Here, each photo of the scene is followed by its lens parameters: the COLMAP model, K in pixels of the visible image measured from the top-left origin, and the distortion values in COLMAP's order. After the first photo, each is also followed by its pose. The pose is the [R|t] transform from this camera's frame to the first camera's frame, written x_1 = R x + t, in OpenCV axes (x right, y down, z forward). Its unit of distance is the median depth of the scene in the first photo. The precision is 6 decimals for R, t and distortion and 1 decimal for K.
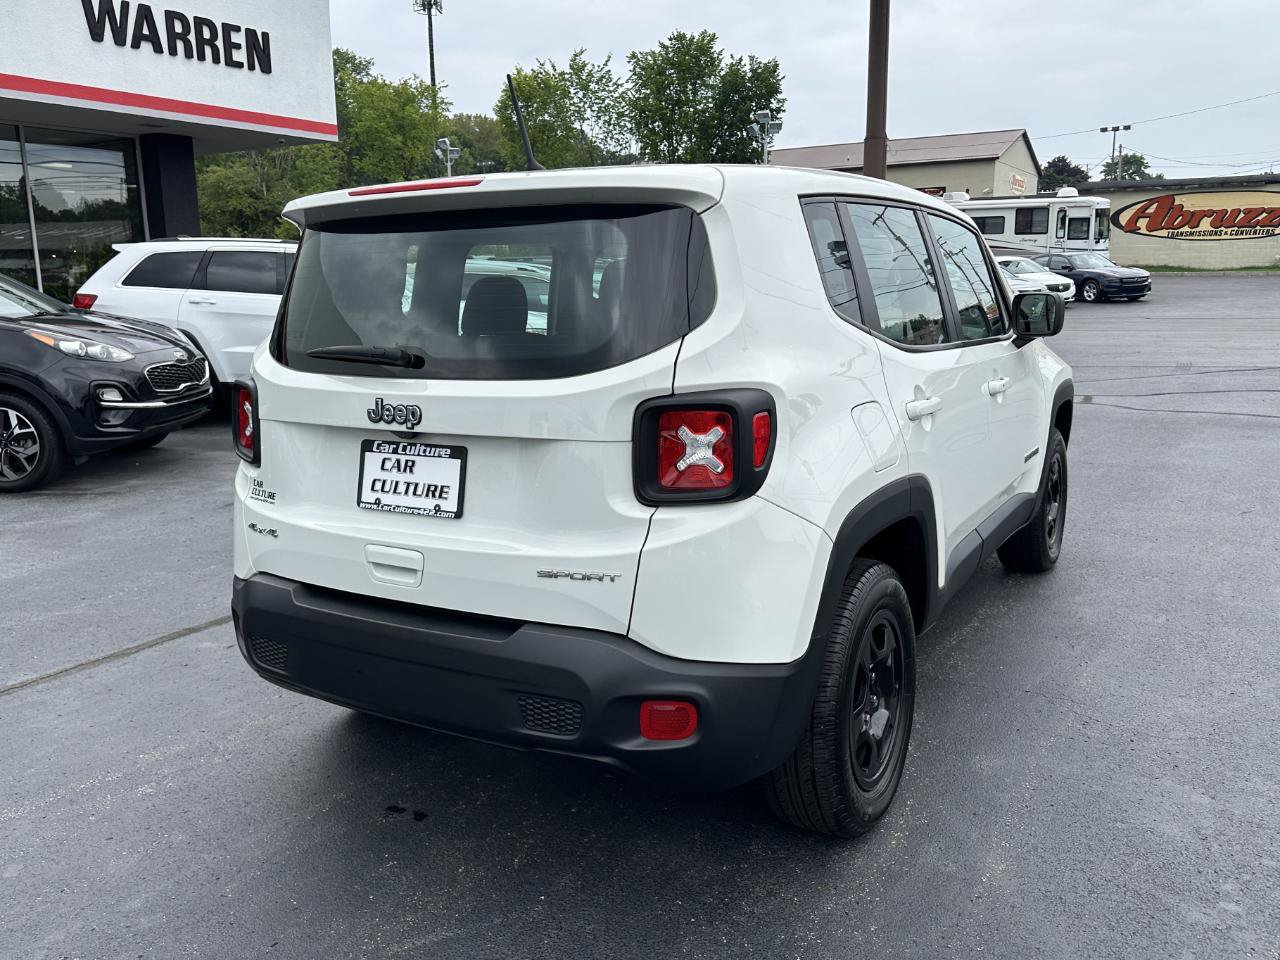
lens RADIAL K [[970.2, 0, 649.1], [0, 970.2, 464.8], [0, 0, 1]] dist [0.055536, -0.066771]
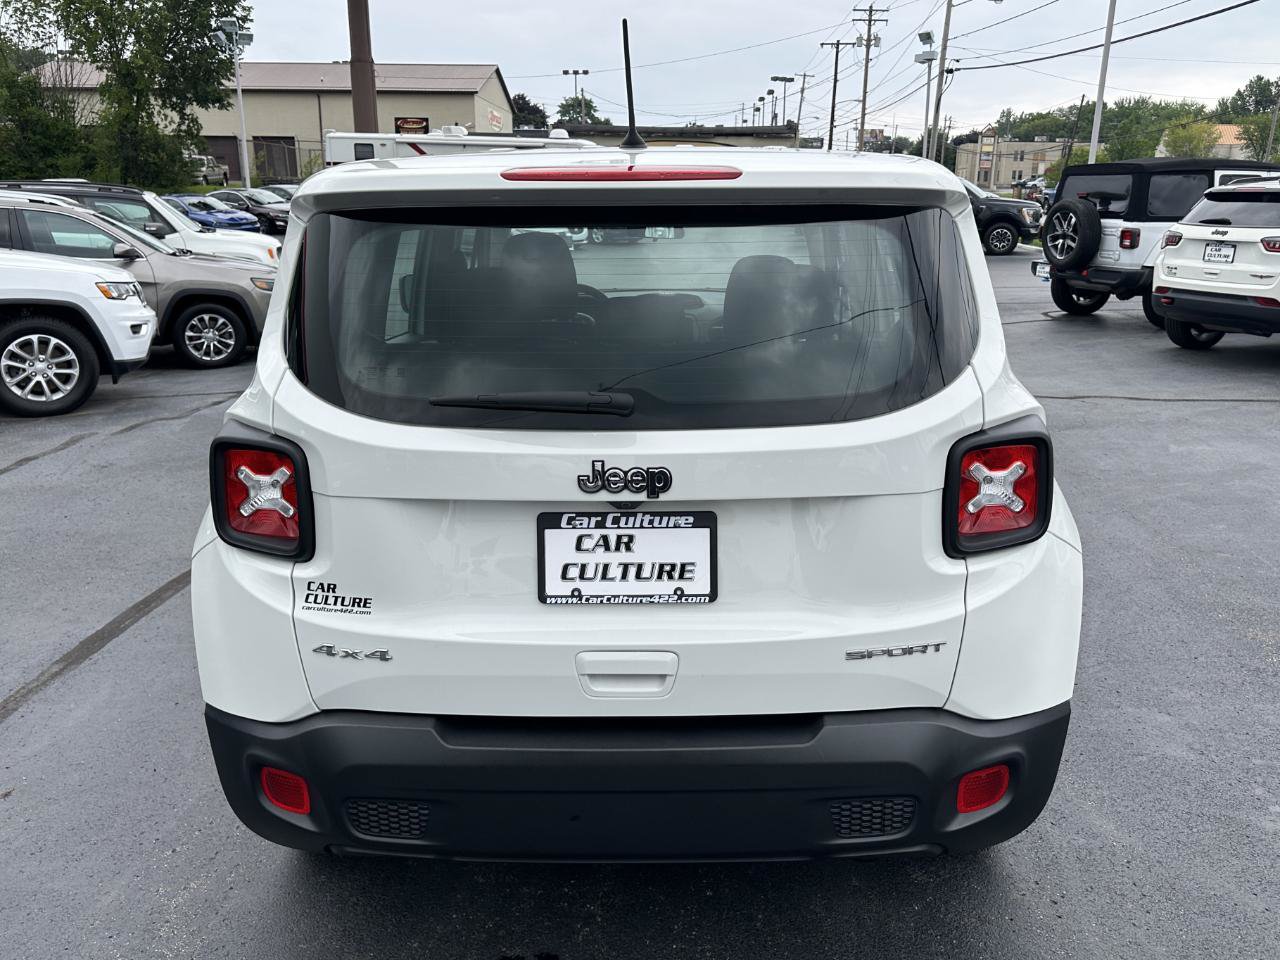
lens RADIAL K [[977.3, 0, 663.7], [0, 977.3, 462.8], [0, 0, 1]] dist [0.030756, -0.029263]
pose [[0.875624, -0.103714, 0.471726, -0.566741], [0.073931, 0.993944, 0.081299, -0.119317], [-0.477301, -0.036312, 0.877989, 0.307018]]
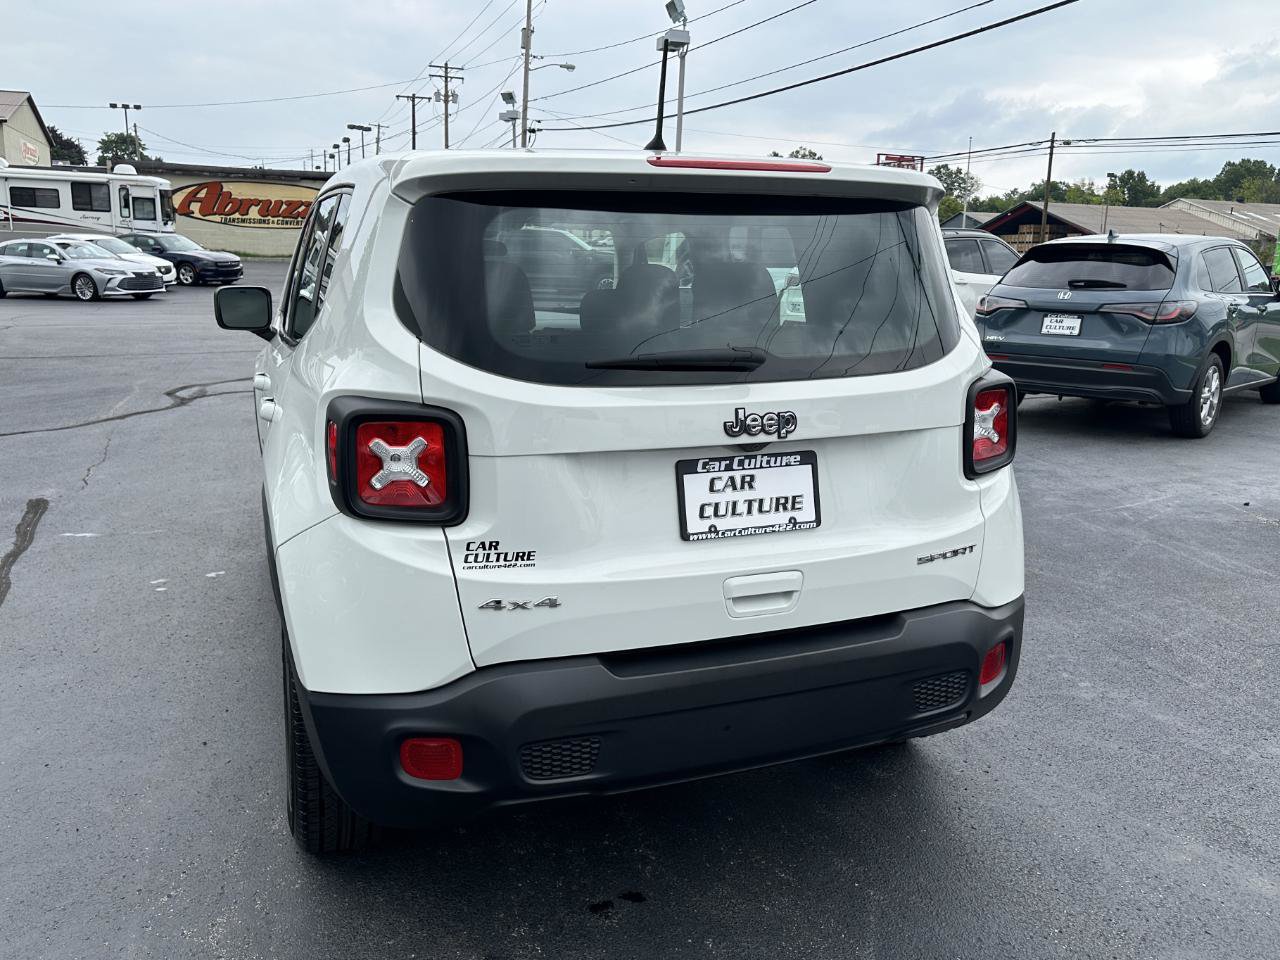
lens RADIAL K [[984.4, 0, 634.6], [0, 984.4, 457.6], [0, 0, 1]] dist [0.041675, -0.066614]
pose [[0.642169, -0.122997, 0.756632, -0.973802], [0.116890, 0.991213, 0.061923, -0.086717], [-0.757599, 0.048678, 0.650903, 0.484570]]
